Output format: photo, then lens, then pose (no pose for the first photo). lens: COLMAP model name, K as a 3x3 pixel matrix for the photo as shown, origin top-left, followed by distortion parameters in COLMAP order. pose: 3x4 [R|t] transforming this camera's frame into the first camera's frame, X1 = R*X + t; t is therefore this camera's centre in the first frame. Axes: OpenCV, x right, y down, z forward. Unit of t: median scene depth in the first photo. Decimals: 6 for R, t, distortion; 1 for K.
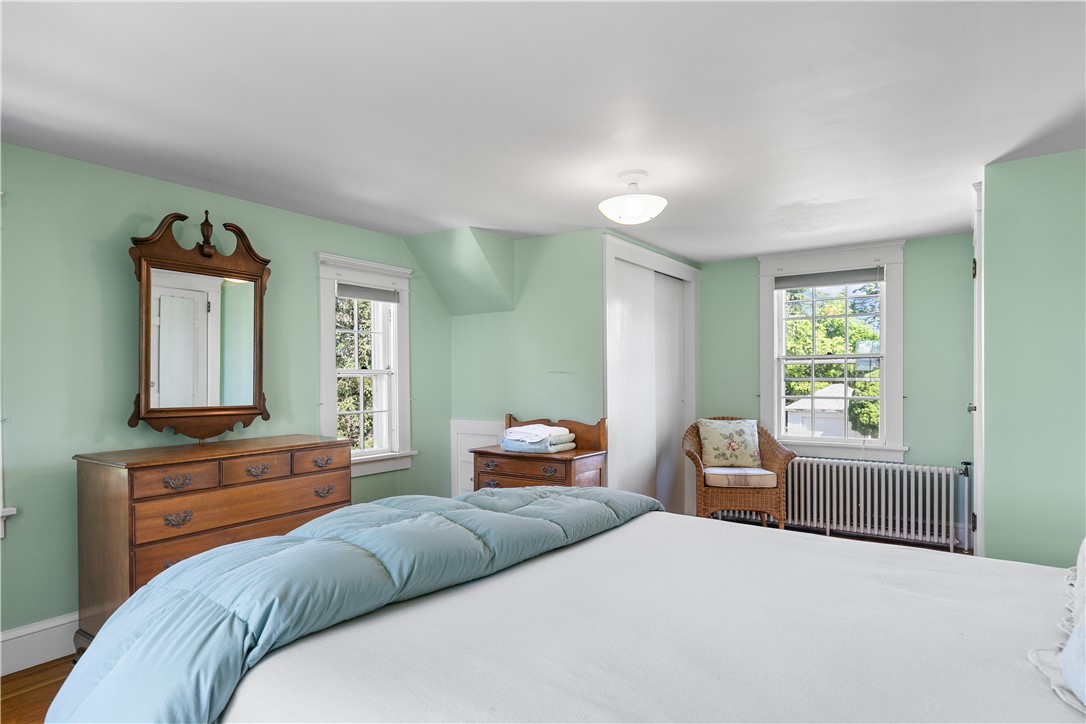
lens RADIAL K [[624.1, 0, 541.8], [0, 624.1, 370.6], [0, 0, 1]] dist [0.032617, -0.000561]
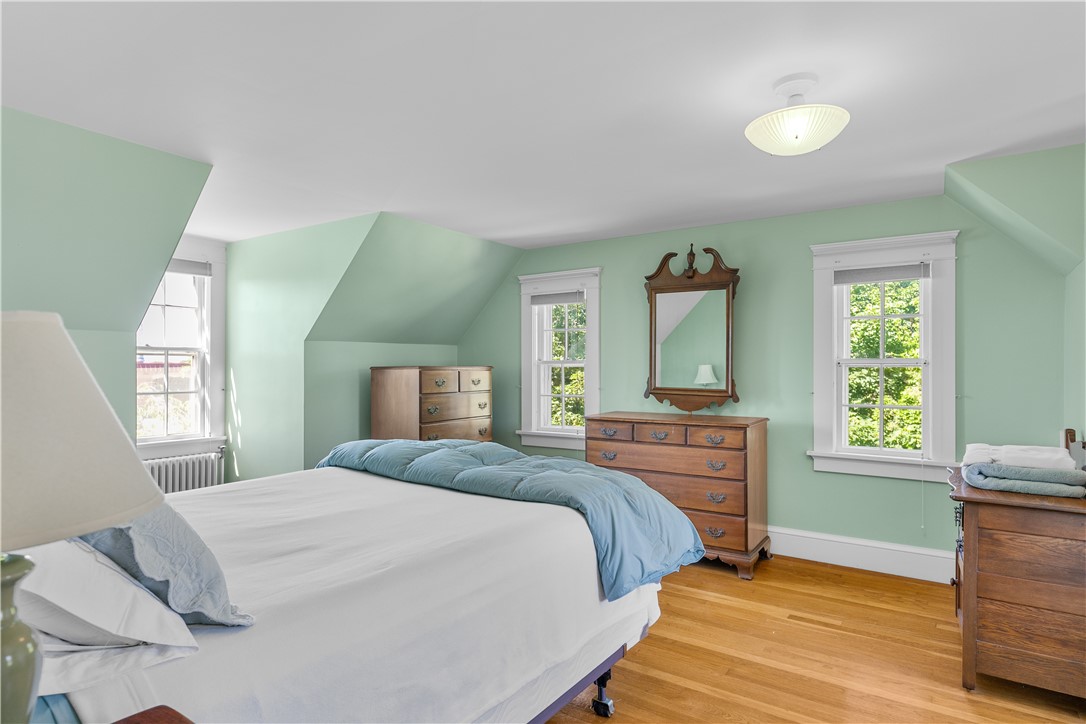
lens RADIAL K [[624.1, 0, 513.7], [0, 624.1, 355.8], [0, 0, 1]] dist [0.032617, -0.000561]
pose [[-0.015465, -0.000787, -0.999880, 0.820481], [0.012638, 0.999920, -0.000982, -0.015911], [0.999801, -0.012651, -0.015454, 0.636104]]
